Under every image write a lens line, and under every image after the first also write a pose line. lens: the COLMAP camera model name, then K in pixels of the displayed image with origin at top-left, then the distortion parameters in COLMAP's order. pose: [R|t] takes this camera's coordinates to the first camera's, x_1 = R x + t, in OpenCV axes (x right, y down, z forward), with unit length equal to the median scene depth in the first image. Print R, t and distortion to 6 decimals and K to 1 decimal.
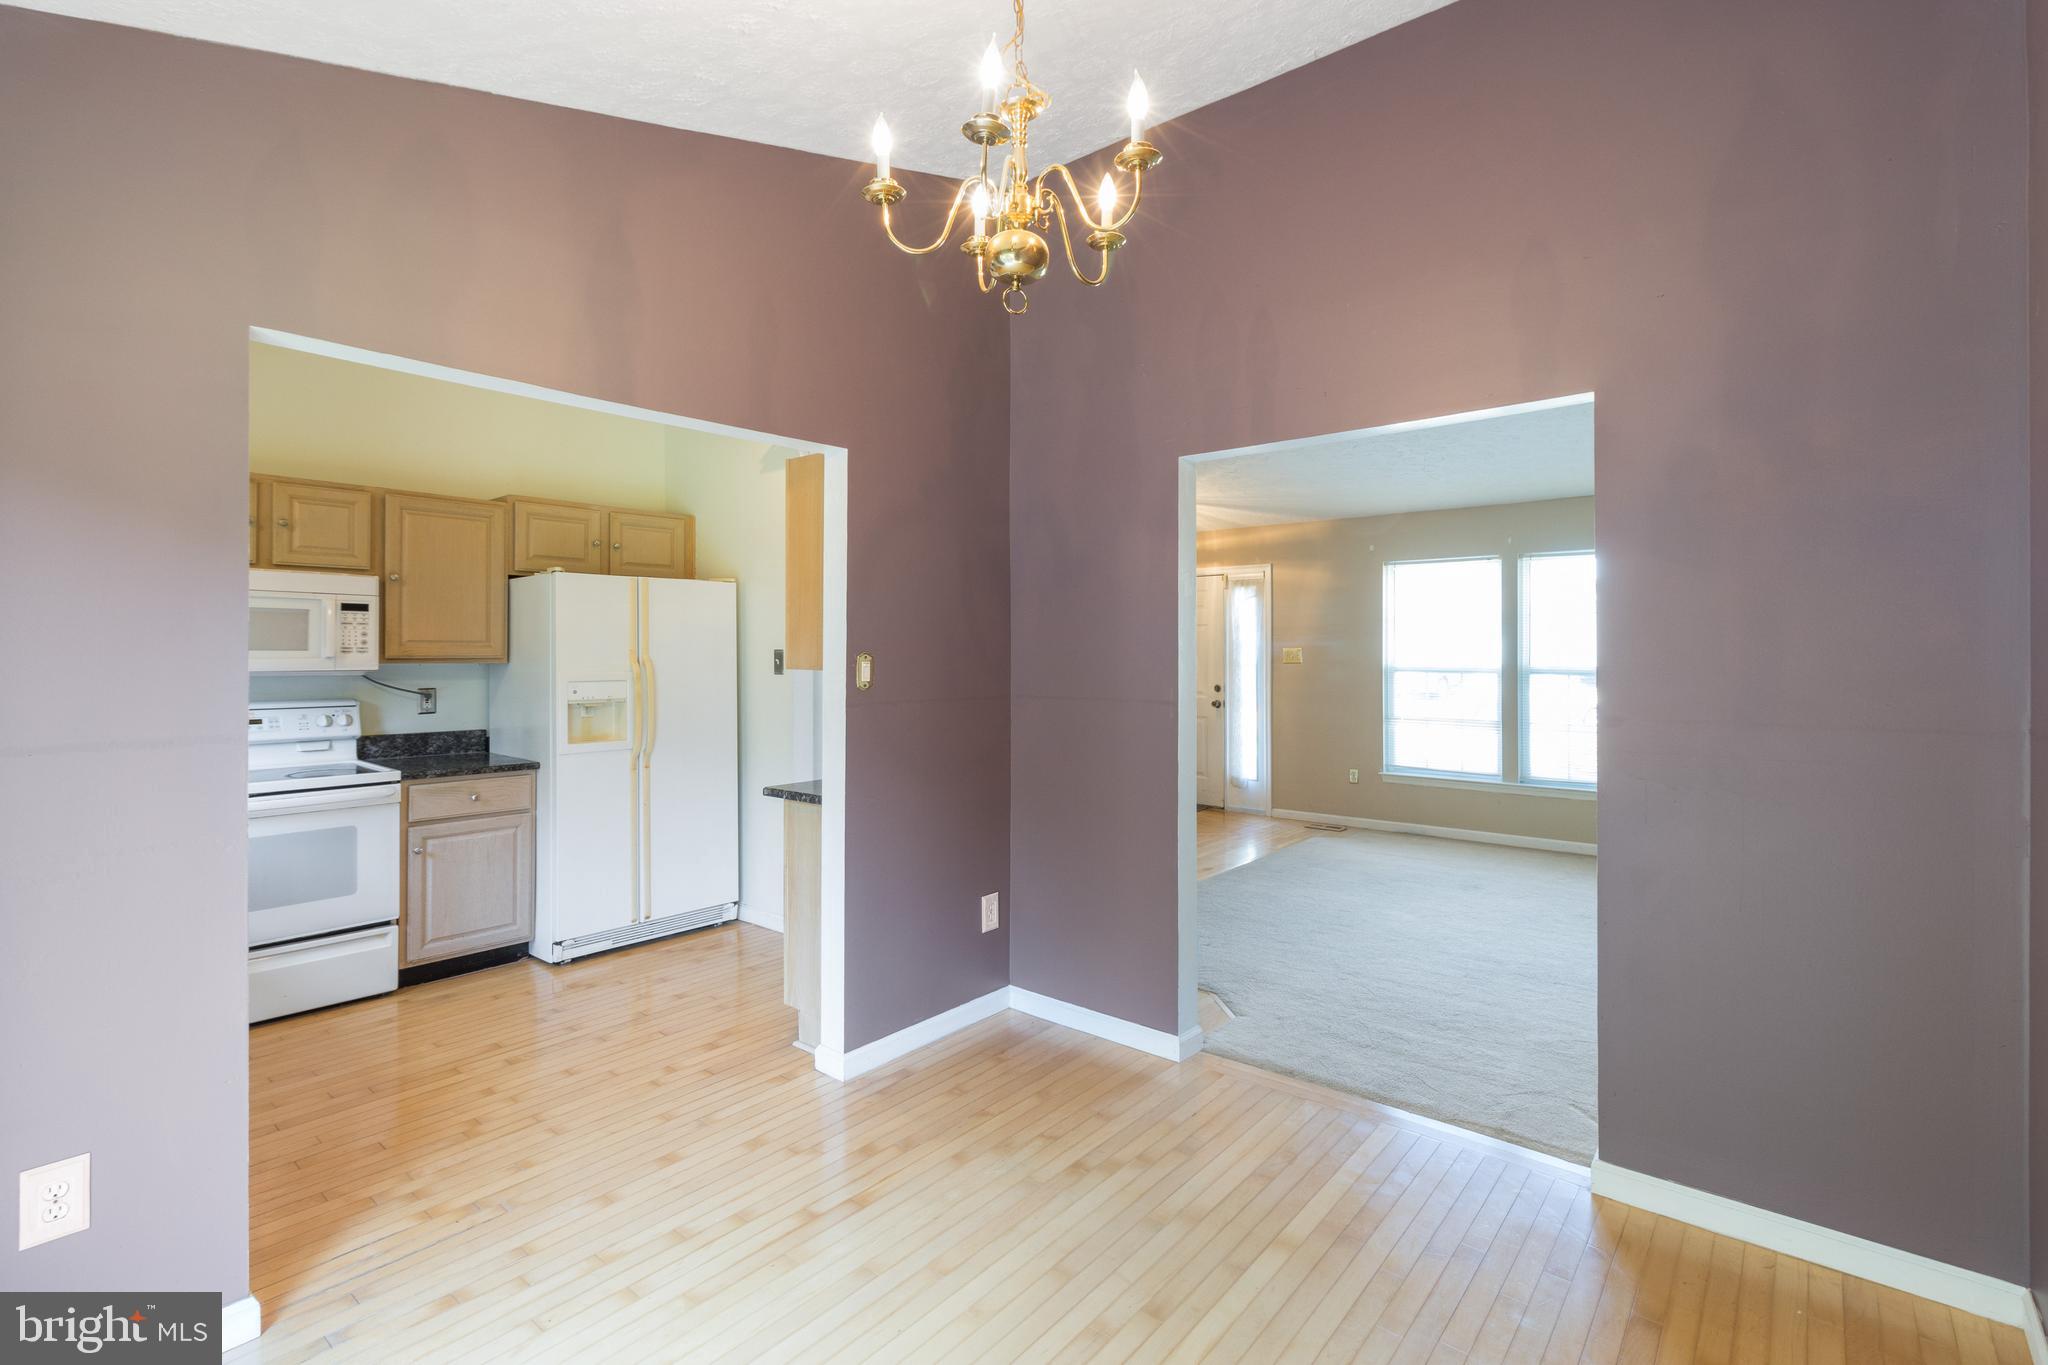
lens RADIAL K [[951.2, 0, 1019.3], [0, 951.2, 650.4], [0, 0, 1]] dist [0.001564, -0.000041]
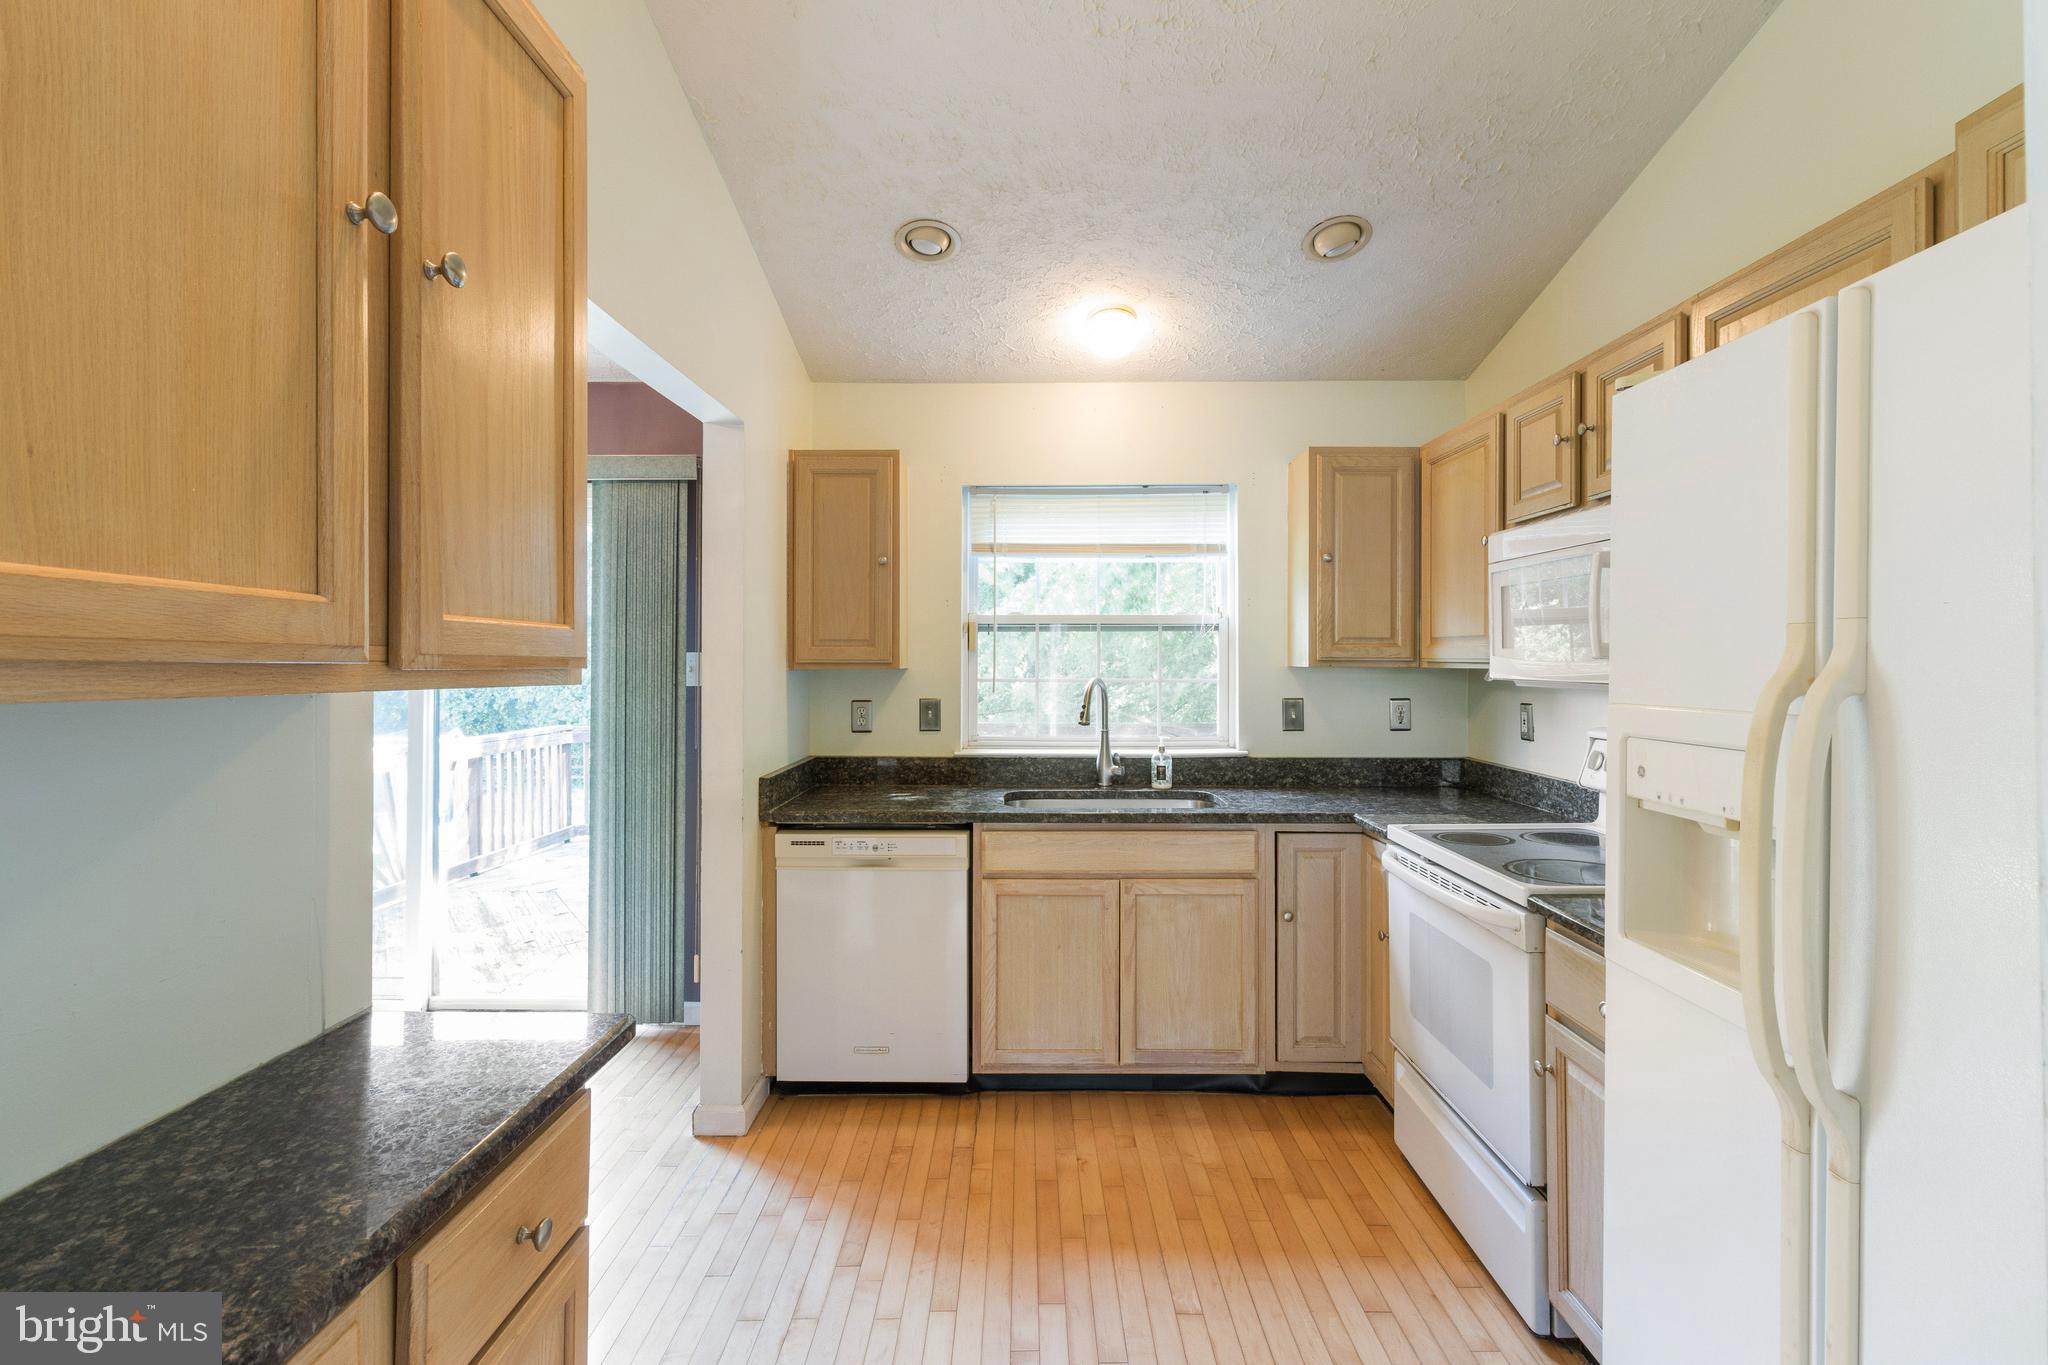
lens RADIAL K [[951.2, 0, 1018.1], [0, 951.2, 645.4], [0, 0, 1]] dist [0.001564, -0.000041]
pose [[-0.770558, -0.015968, -0.637170, -0.069785], [-0.006805, 0.999835, -0.016826, 0.006401], [0.637333, -0.008630, -0.770540, 0.627258]]
